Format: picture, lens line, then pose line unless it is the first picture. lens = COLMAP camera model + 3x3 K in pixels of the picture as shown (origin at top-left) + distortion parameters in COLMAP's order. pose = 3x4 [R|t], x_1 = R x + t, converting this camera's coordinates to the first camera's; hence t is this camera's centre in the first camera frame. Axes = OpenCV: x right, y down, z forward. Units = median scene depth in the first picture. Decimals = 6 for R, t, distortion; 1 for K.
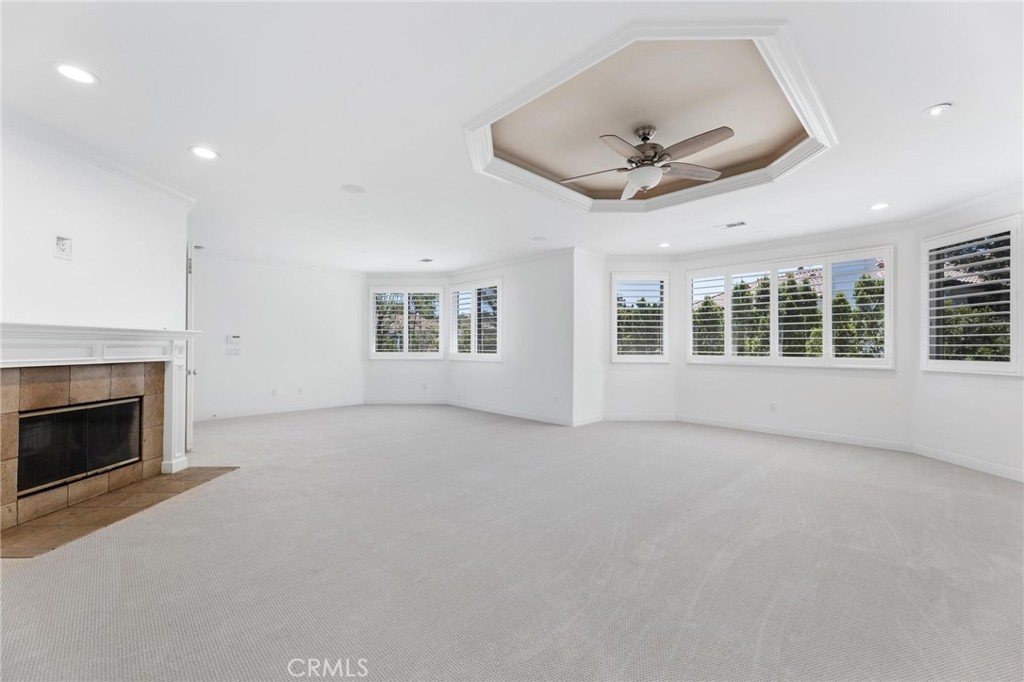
lens RADIAL K [[459.9, 0, 505.7], [0, 459.9, 344.2], [0, 0, 1]] dist [0.001387, -0.000018]
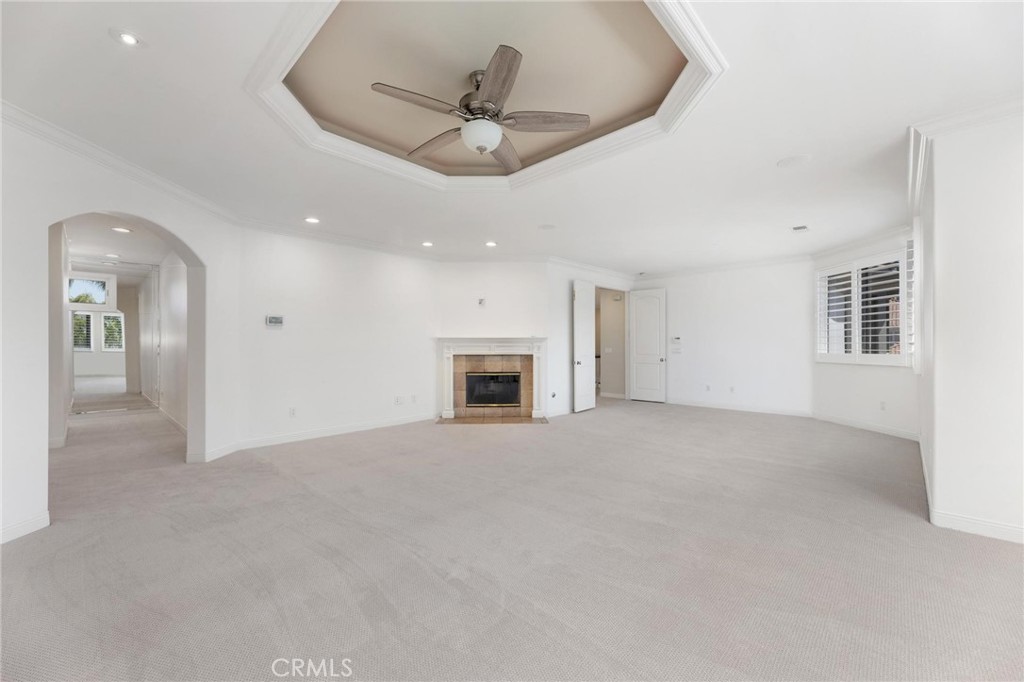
lens RADIAL K [[419.4, 0, 513.4], [0, 419.4, 345.2], [0, 0, 1]] dist [0.002243, 0.000156]
pose [[0.709792, -0.005918, -0.704387, 0.564030], [0.008651, 0.999963, 0.000315, -0.000562], [0.704359, -0.006317, 0.709816, -0.336615]]
